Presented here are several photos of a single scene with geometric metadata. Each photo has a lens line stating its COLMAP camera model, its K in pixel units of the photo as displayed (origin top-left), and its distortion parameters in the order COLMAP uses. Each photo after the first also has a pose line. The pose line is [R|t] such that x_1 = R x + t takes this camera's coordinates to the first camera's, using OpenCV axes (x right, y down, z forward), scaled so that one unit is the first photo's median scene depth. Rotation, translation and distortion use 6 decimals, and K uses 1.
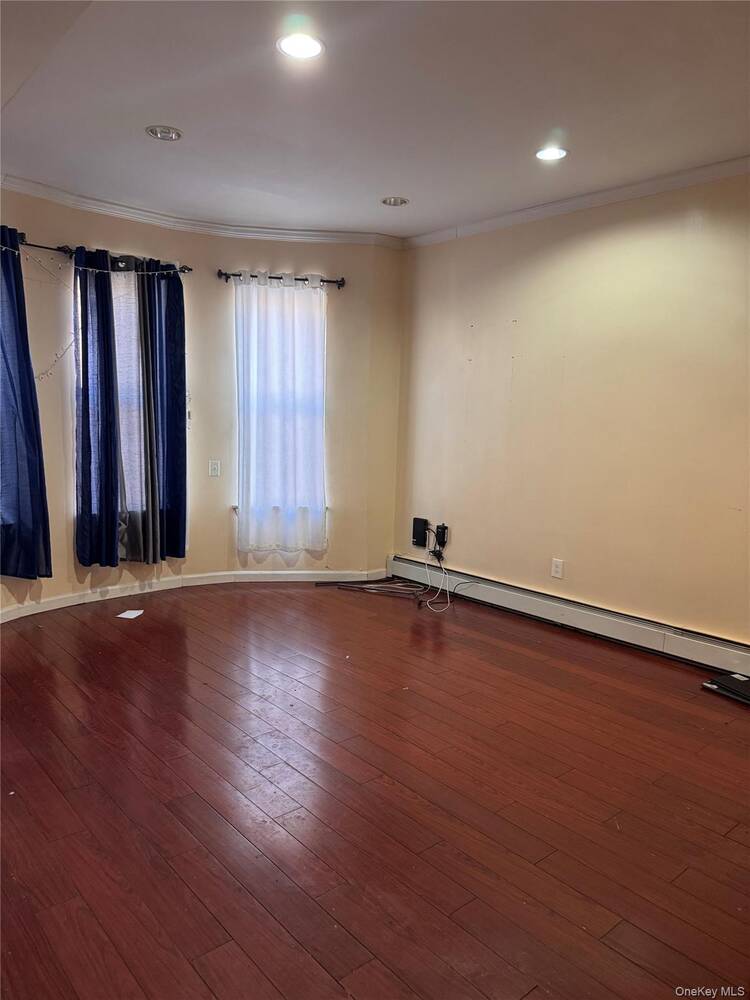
lens RADIAL K [[700.3, 0, 377.6], [0, 700.3, 498.9], [0, 0, 1]] dist [0.004605, 0.000826]
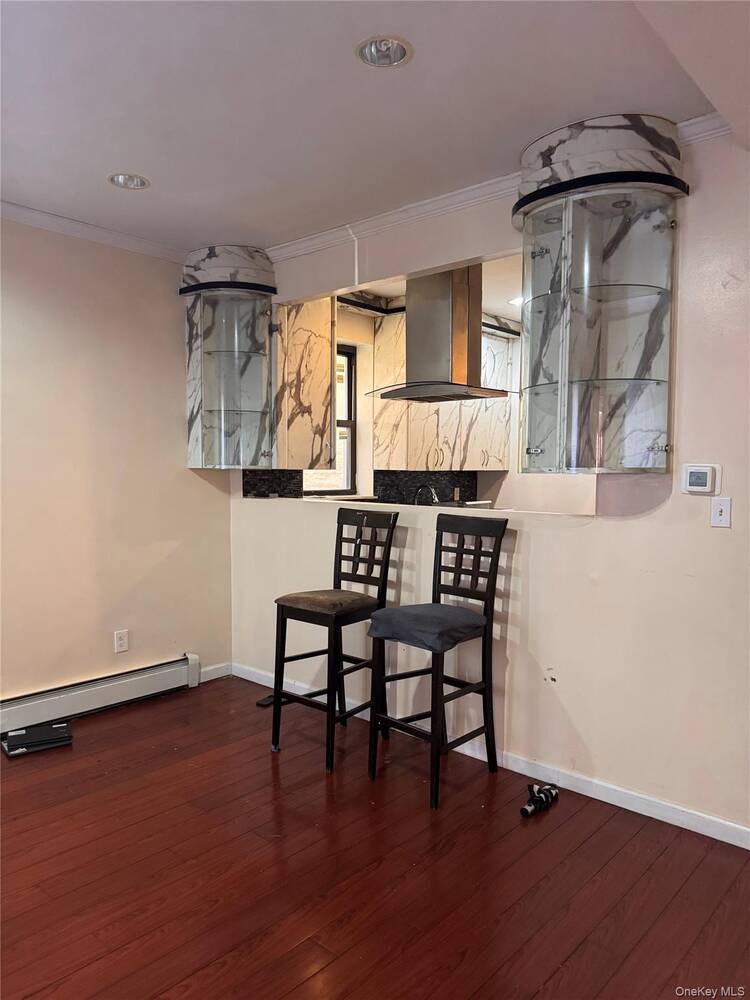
lens RADIAL K [[700.3, 0, 377.7], [0, 700.3, 500.5], [0, 0, 1]] dist [0.004605, 0.000826]
pose [[-0.129663, -0.061807, 0.989630, -0.519802], [0.121259, 0.989576, 0.077691, -0.079092], [-0.984116, 0.130076, -0.120817, 0.664646]]
